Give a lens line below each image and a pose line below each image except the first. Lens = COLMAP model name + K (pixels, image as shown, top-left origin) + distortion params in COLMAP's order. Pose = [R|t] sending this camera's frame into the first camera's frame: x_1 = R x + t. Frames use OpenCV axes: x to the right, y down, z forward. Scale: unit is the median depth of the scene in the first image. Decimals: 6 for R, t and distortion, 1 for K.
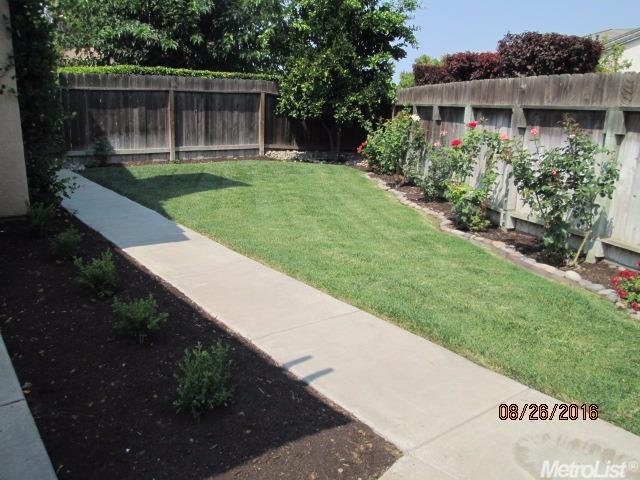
lens RADIAL K [[527.6, 0, 321.9], [0, 527.6, 238.8], [0, 0, 1]] dist [-0.043650, 0.002552]
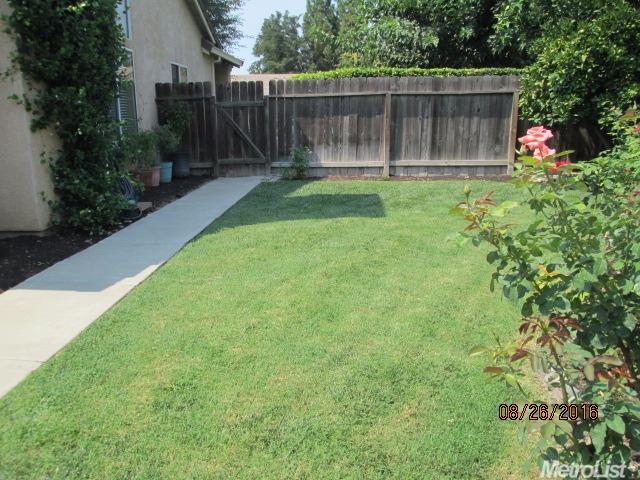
lens RADIAL K [[527.6, 0, 318.6], [0, 527.6, 243.1], [0, 0, 1]] dist [-0.043650, 0.002552]
pose [[0.762434, 0.120927, -0.635666, 0.191456], [-0.129897, 0.990987, 0.032720, -0.056446], [0.633893, 0.057625, 0.771271, 0.282472]]
